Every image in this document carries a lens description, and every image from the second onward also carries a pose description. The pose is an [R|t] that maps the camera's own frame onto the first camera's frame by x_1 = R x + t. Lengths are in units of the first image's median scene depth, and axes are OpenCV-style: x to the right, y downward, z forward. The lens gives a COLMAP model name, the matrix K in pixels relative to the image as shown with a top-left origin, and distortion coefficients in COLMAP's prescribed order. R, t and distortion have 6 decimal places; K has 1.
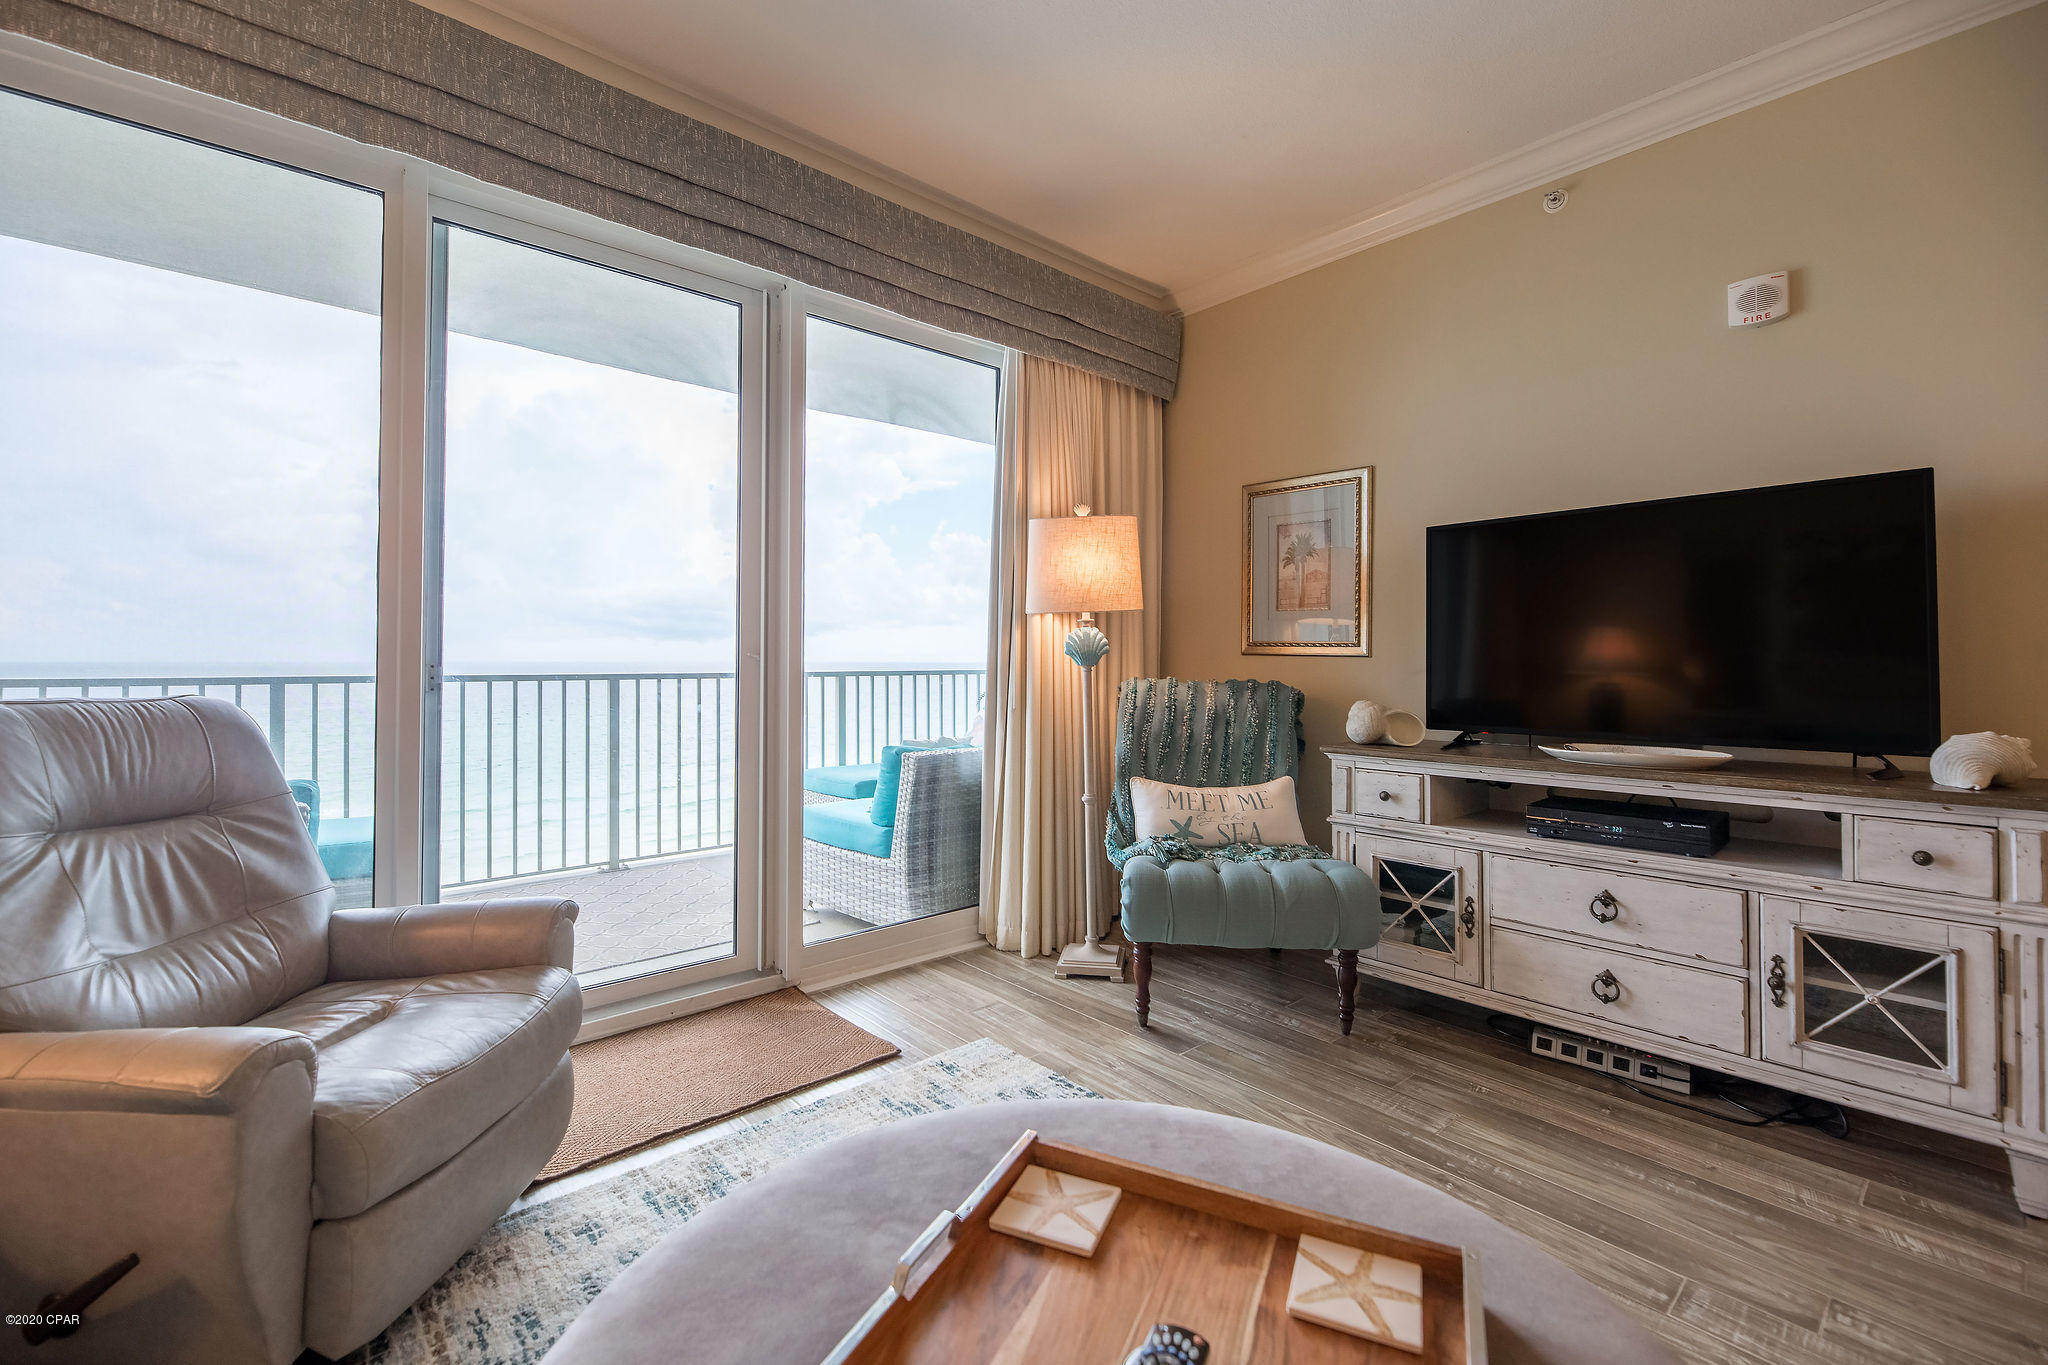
lens RADIAL K [[847.6, 0, 992.0], [0, 847.6, 642.3], [0, 0, 1]] dist [-0.001979, -0.001994]
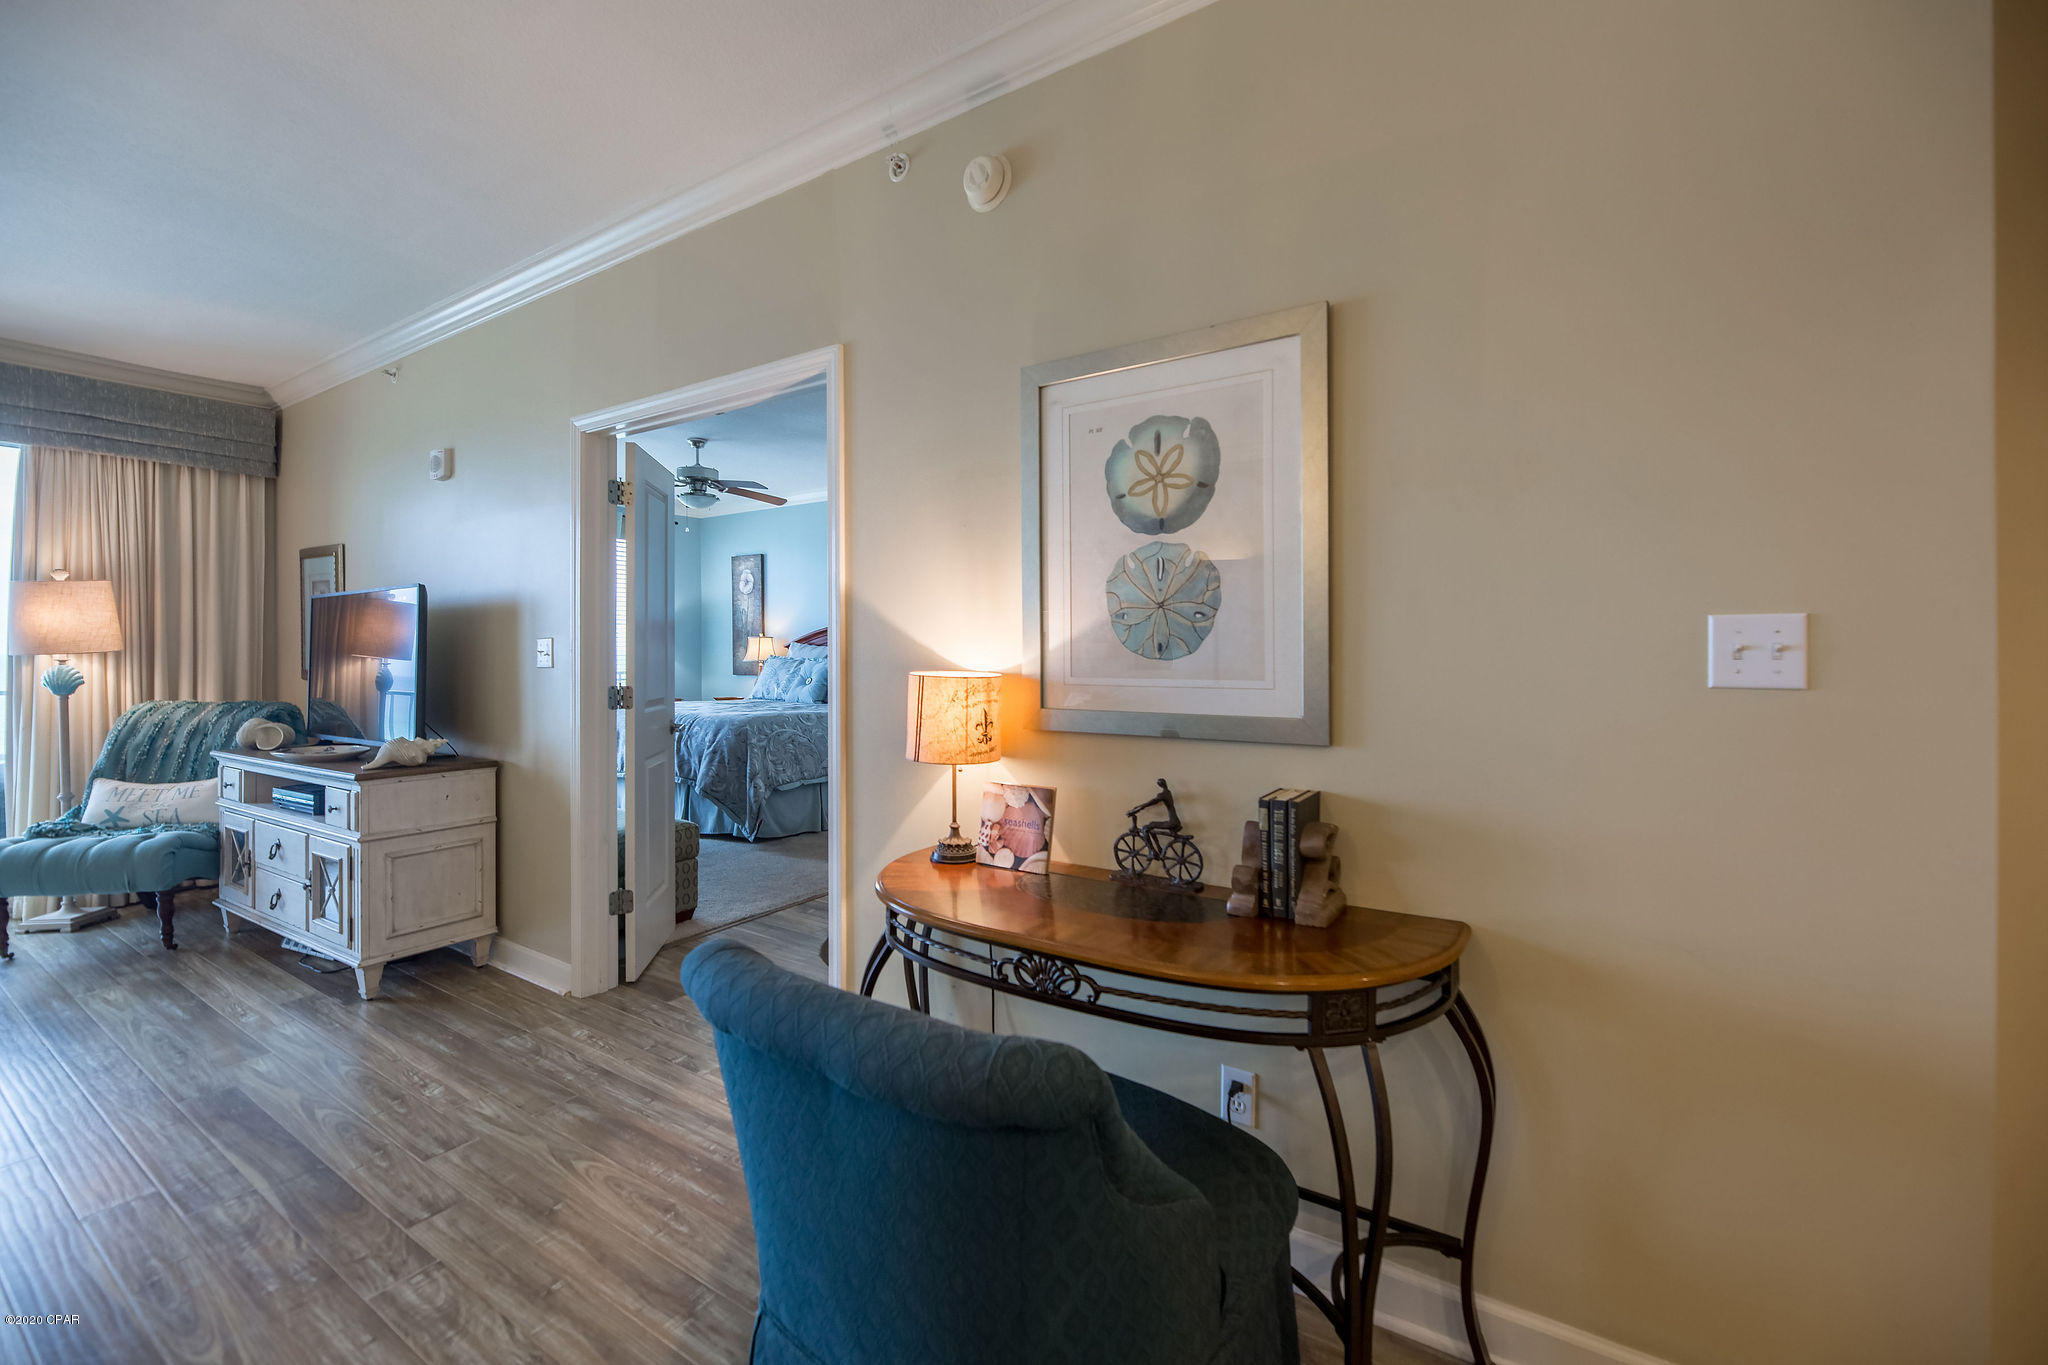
lens RADIAL K [[847.6, 0, 1015.7], [0, 847.6, 654.0], [0, 0, 1]] dist [-0.001979, -0.001994]
pose [[0.959006, -0.005401, 0.283336, 1.224278], [-0.002566, 0.999612, 0.027738, -0.079229], [-0.283376, -0.027328, 0.958620, -0.693693]]
